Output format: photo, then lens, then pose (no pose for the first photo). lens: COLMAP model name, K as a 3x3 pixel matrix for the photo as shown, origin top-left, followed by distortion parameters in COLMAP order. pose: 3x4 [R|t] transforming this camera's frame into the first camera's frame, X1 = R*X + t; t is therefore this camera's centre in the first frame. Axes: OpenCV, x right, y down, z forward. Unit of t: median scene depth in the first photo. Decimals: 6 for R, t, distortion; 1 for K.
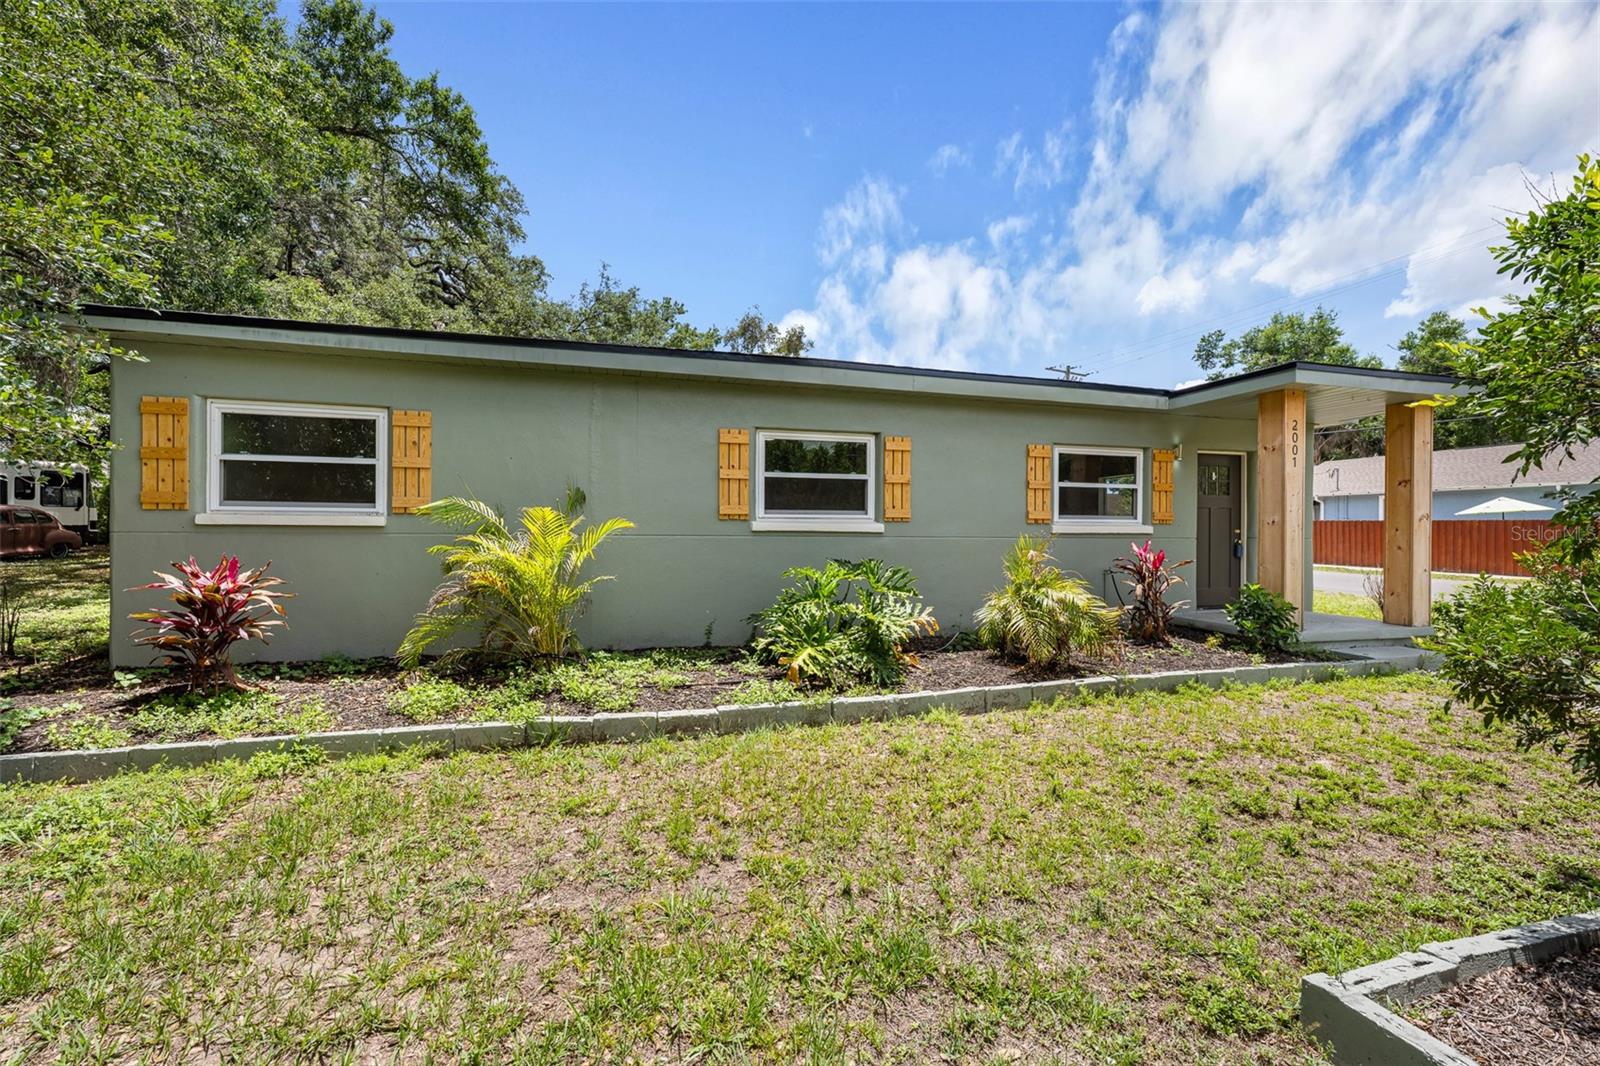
lens RADIAL K [[634.7, 0, 800.2], [0, 634.7, 524.8], [0, 0, 1]] dist [0.000886, 0.000101]
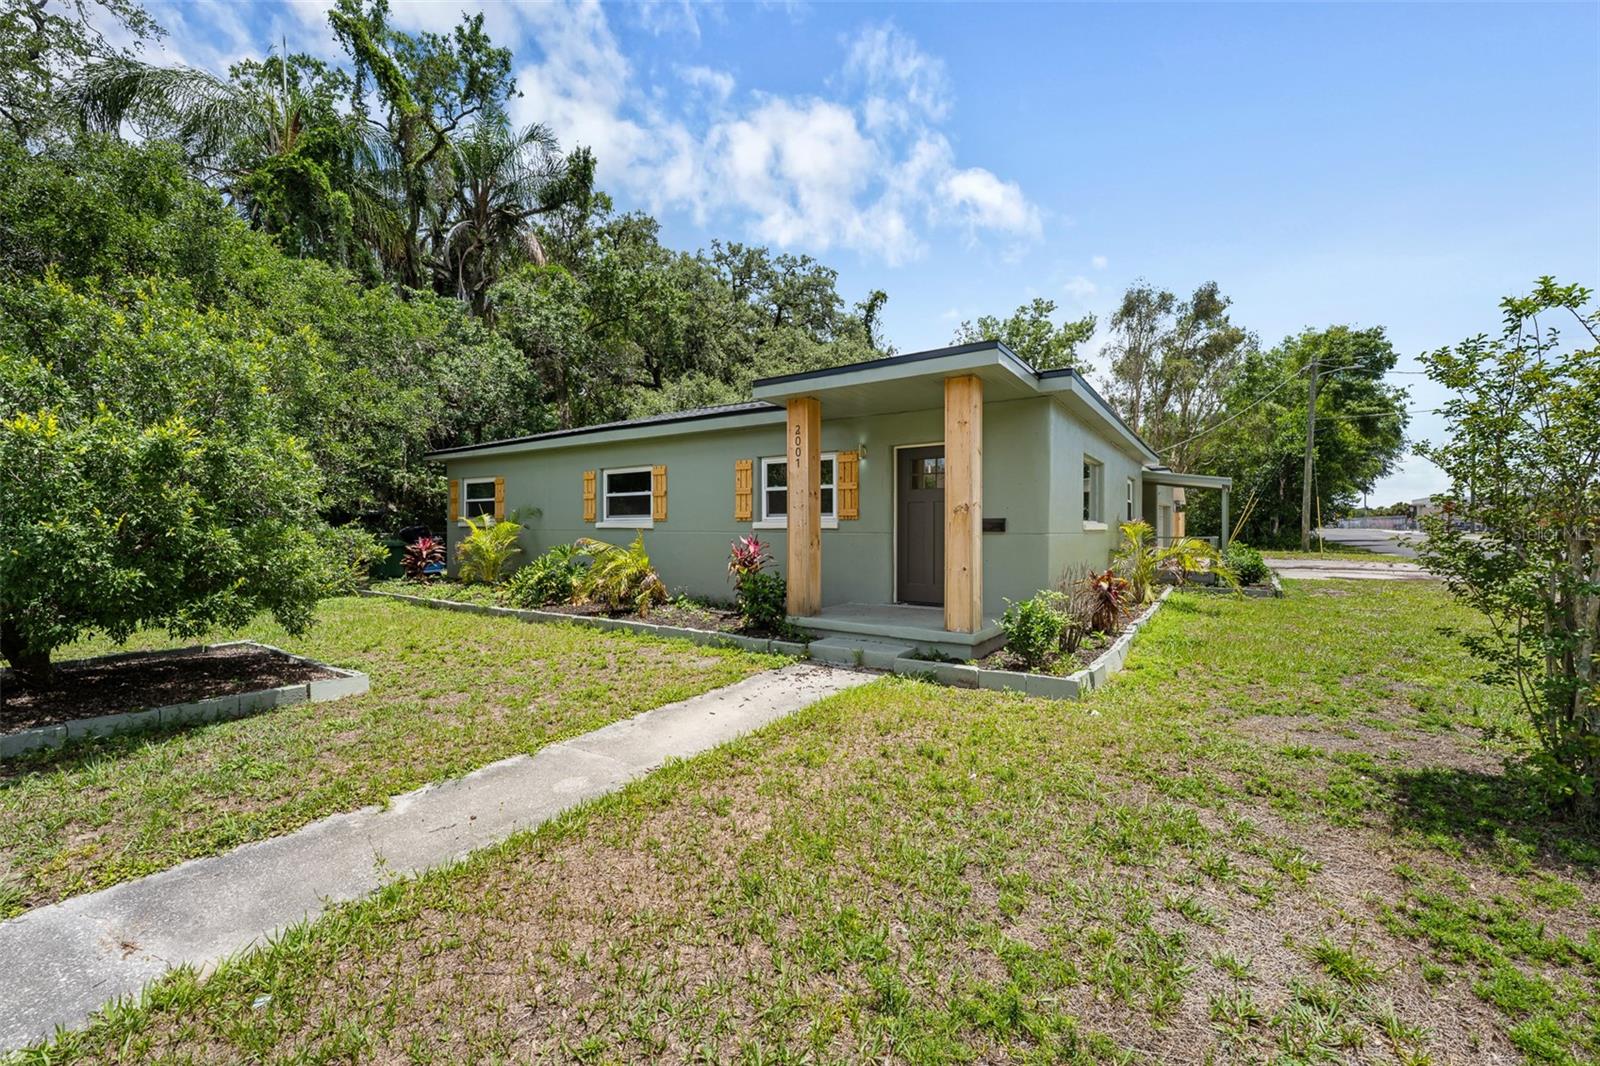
lens RADIAL K [[634.7, 0, 800.2], [0, 634.7, 524.8], [0, 0, 1]] dist [0.000886, 0.000101]
pose [[0.647219, -0.007327, -0.762269, 0.480259], [0.008374, 0.999962, -0.002502, 0.003570], [0.762258, -0.004765, 0.647255, 0.079689]]
